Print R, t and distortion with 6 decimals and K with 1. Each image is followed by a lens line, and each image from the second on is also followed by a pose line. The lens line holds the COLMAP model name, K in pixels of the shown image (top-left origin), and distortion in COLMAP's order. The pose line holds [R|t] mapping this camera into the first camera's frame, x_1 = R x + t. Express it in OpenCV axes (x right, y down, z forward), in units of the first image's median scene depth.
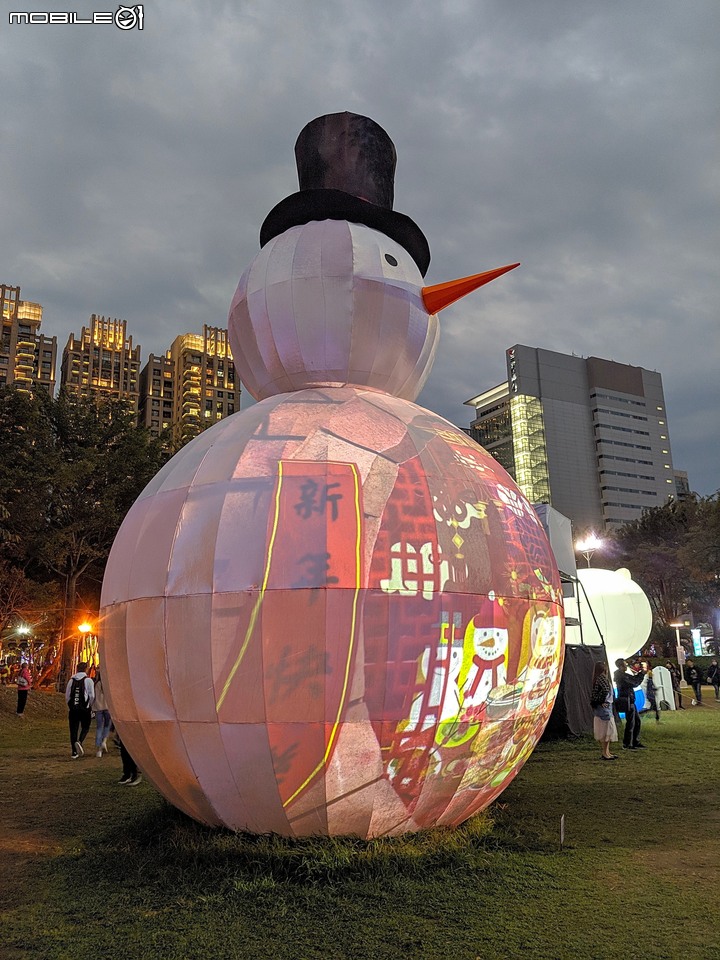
lens RADIAL K [[758.2, 0, 360.0], [0, 758.2, 480.0], [0, 0, 1]] dist [-0.001179, -0.001594]
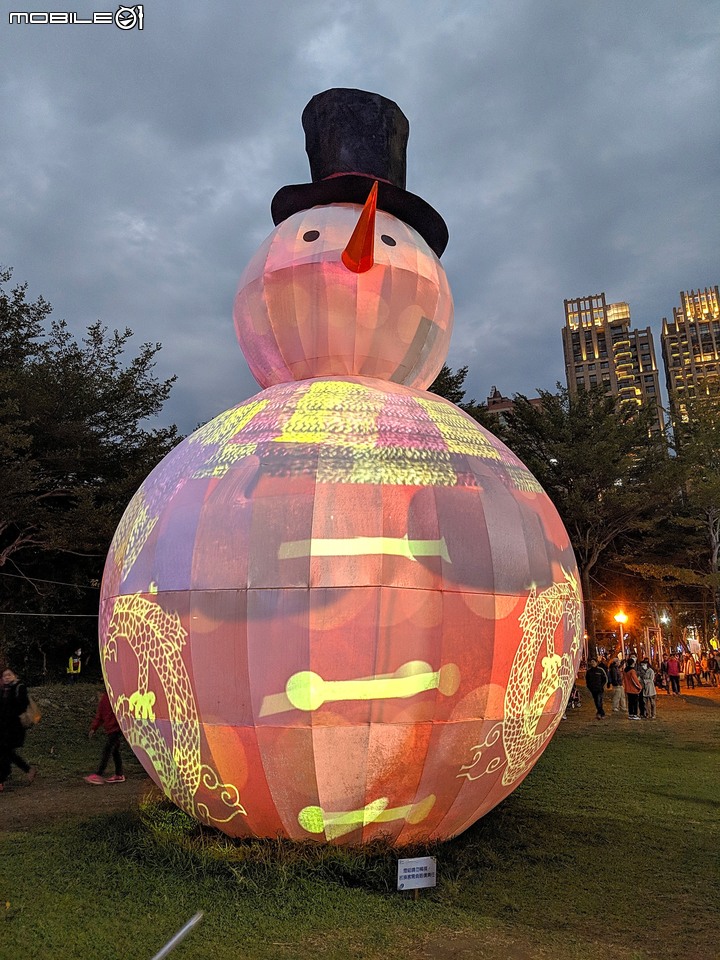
lens RADIAL K [[756.9, 0, 360.0], [0, 756.9, 480.0], [0, 0, 1]] dist [-0.001165, 0.000652]
pose [[0.652004, -0.178462, -0.736914, 0.976507], [0.190080, 0.979341, -0.068993, 0.109599], [0.734003, -0.095089, 0.672457, 0.488273]]
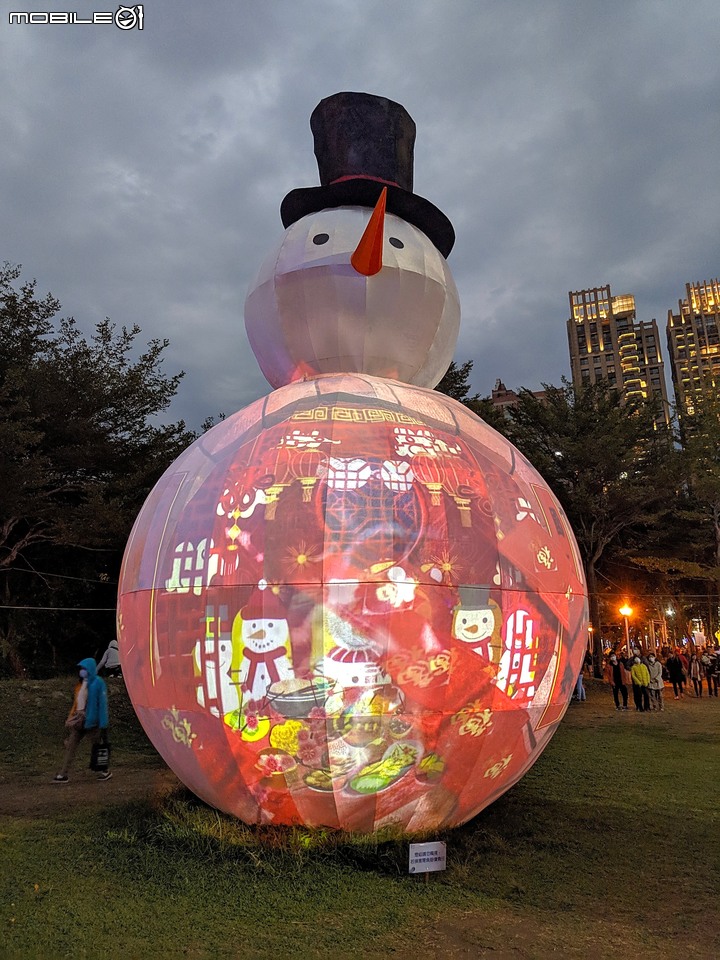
lens RADIAL K [[758.2, 0, 360.0], [0, 758.2, 480.0], [0, 0, 1]] dist [-0.001179, -0.001594]
pose [[0.647479, -0.173422, -0.742089, 0.984824], [0.192057, 0.979466, -0.061324, 0.106735], [0.737486, -0.102817, 0.667490, 0.476255]]
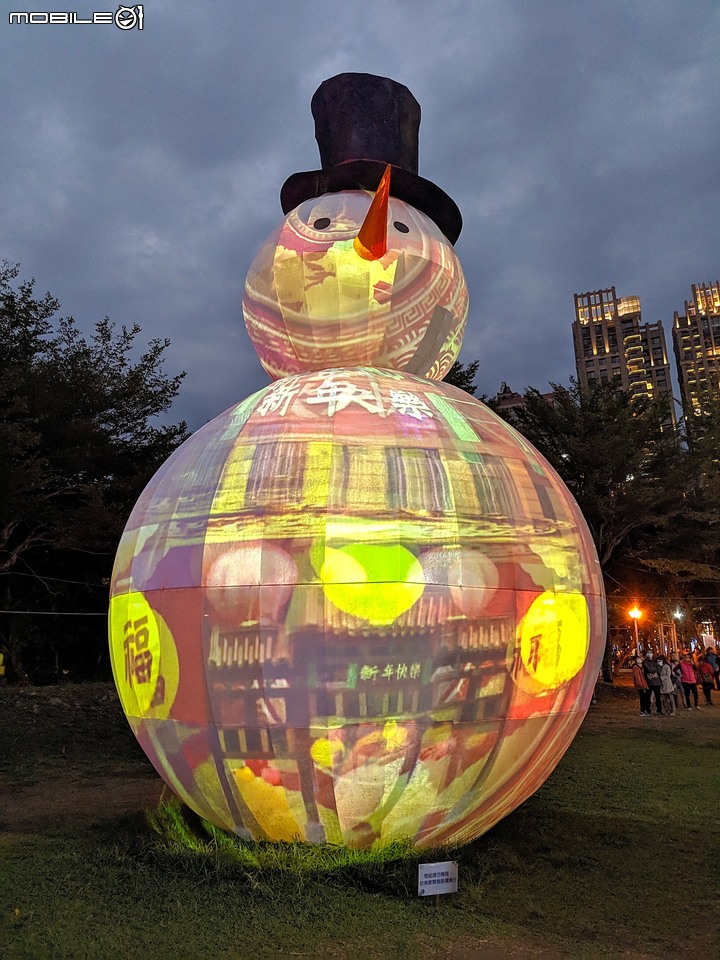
lens RADIAL K [[758.2, 0, 360.0], [0, 758.2, 480.0], [0, 0, 1]] dist [-0.001179, -0.001594]
pose [[0.641080, -0.180638, -0.745913, 0.964715], [0.196603, 0.978129, -0.067902, 0.110791], [0.741865, -0.103118, 0.662573, 0.494403]]
